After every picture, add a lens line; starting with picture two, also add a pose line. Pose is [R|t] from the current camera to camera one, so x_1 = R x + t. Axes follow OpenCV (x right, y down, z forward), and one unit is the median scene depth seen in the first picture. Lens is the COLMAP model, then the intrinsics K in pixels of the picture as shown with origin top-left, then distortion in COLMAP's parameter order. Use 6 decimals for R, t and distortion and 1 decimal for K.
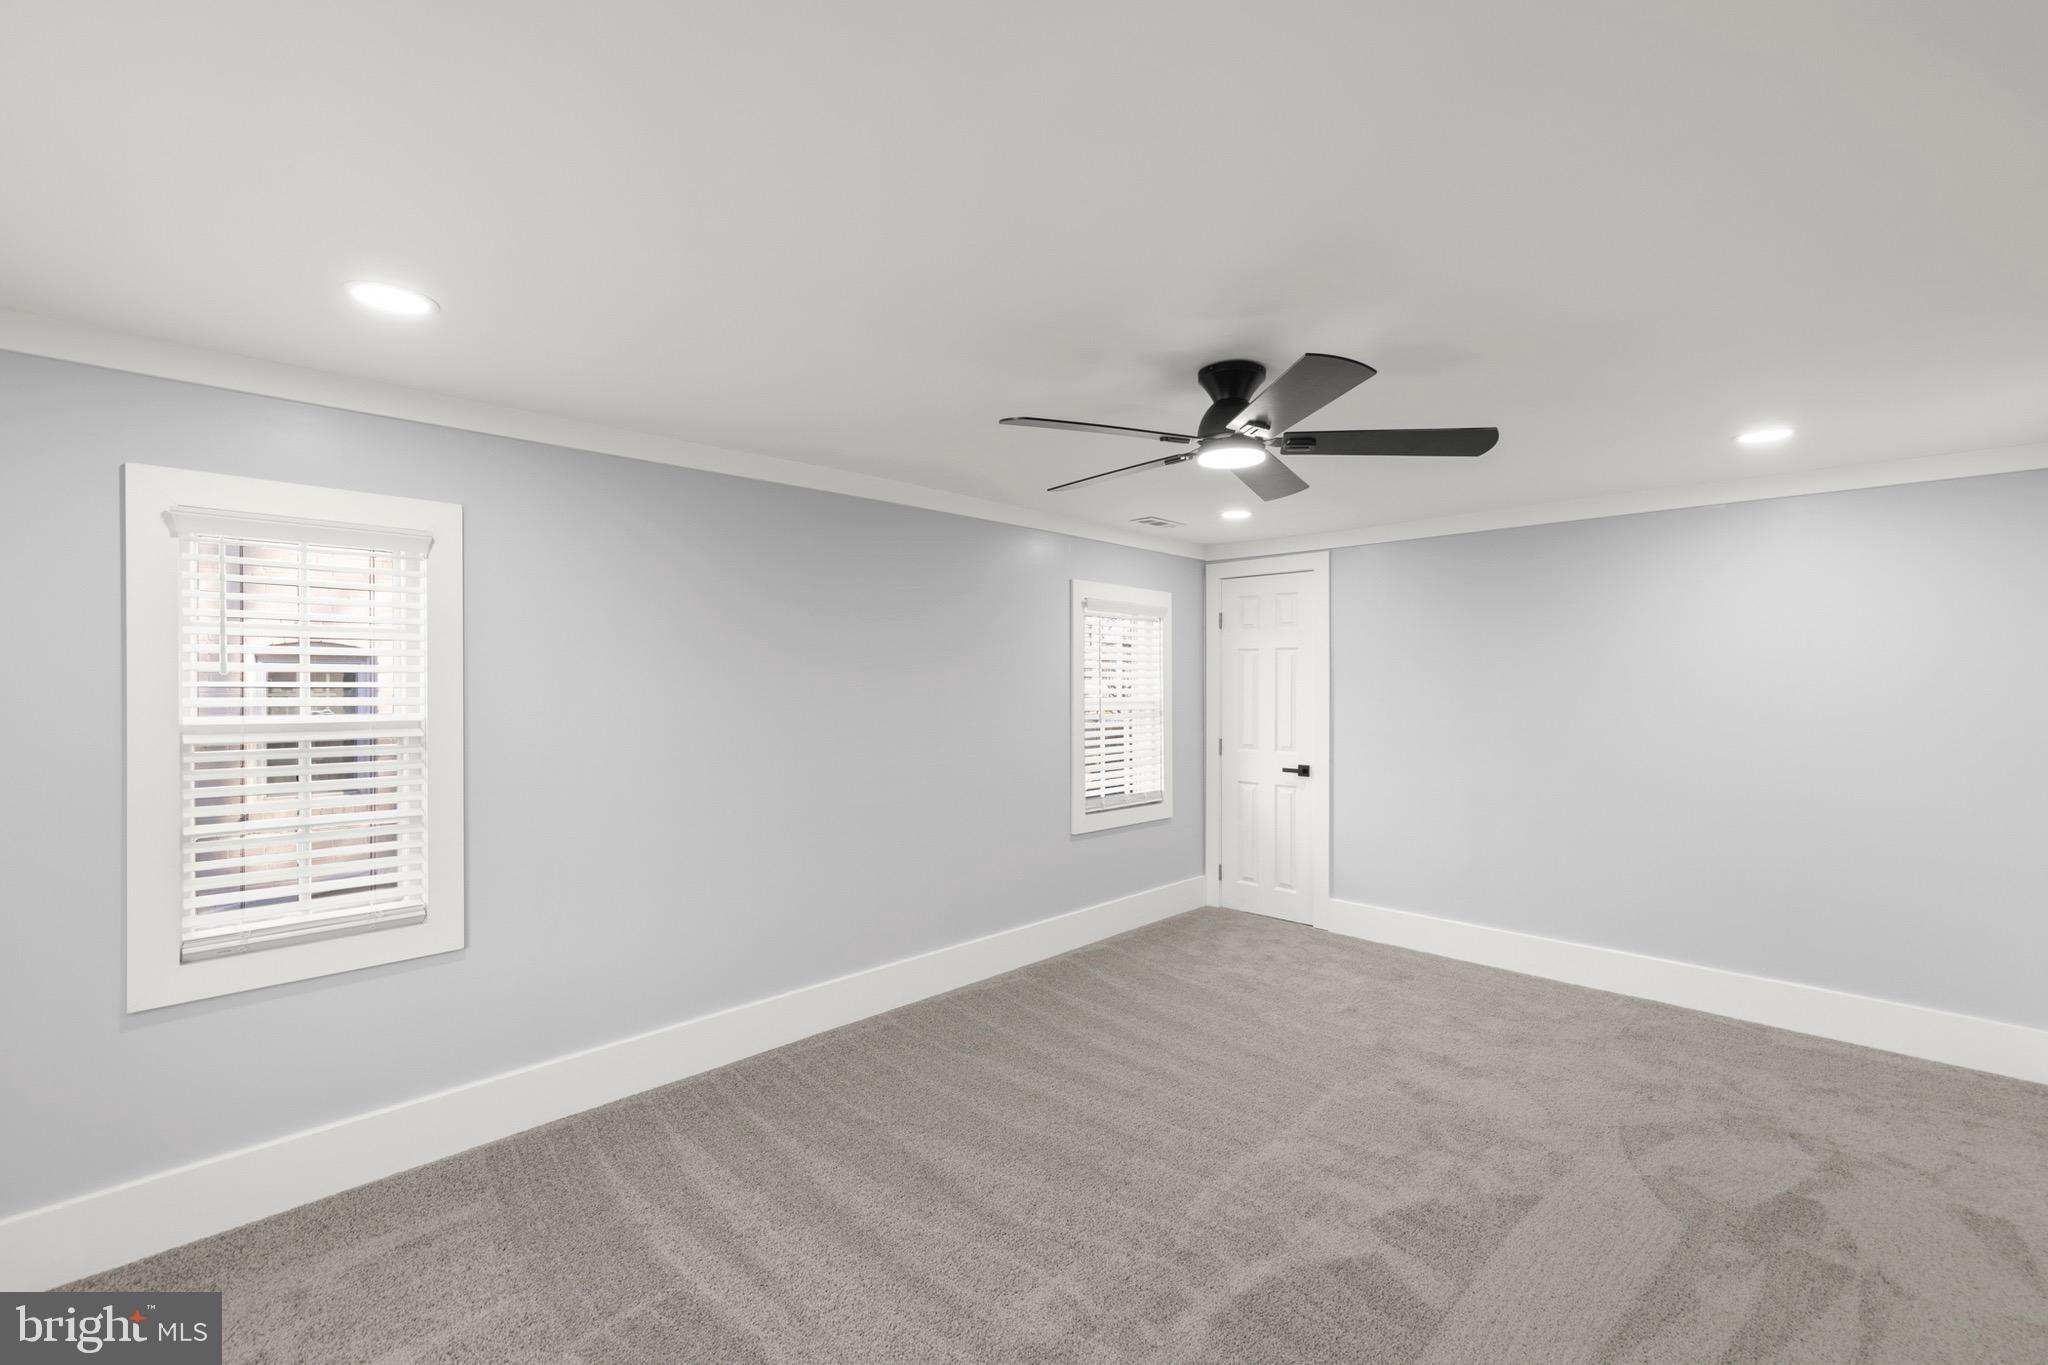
lens RADIAL K [[893.5, 0, 1034.9], [0, 893.5, 679.7], [0, 0, 1]] dist [0.004383, -0.000333]
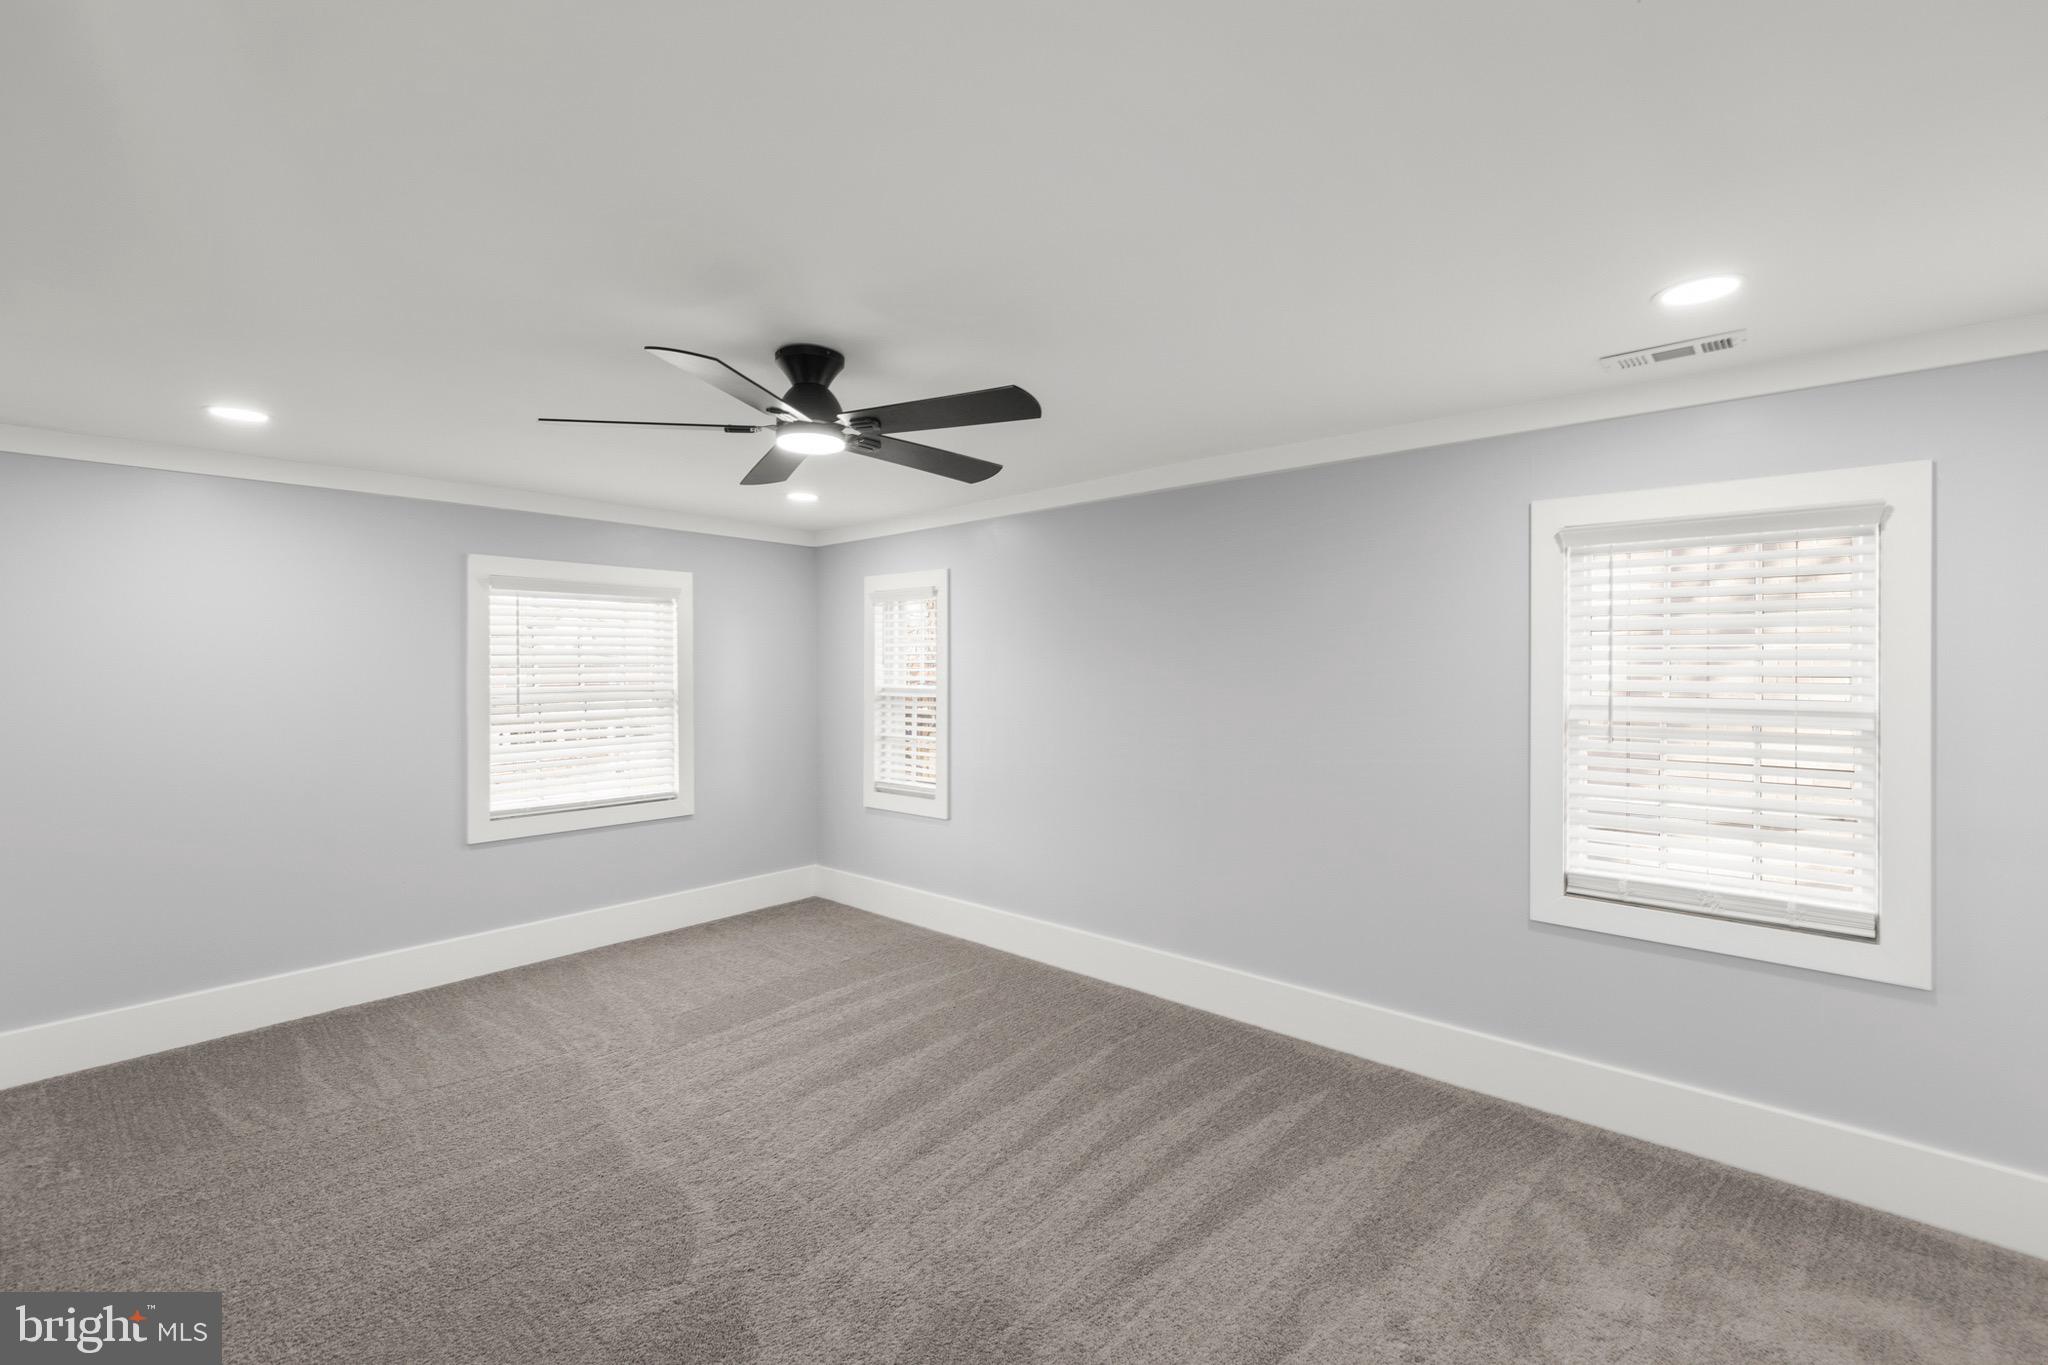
lens RADIAL K [[851.1, 0, 1024.0], [0, 851.1, 682.5], [0, 0, 1]] dist [-0.011114, -0.000051]
pose [[0.041499, 0.018365, -0.998970, 0.603104], [0.000082, 0.999831, 0.018385, 0.000158], [0.999139, -0.000845, 0.041491, 0.632221]]
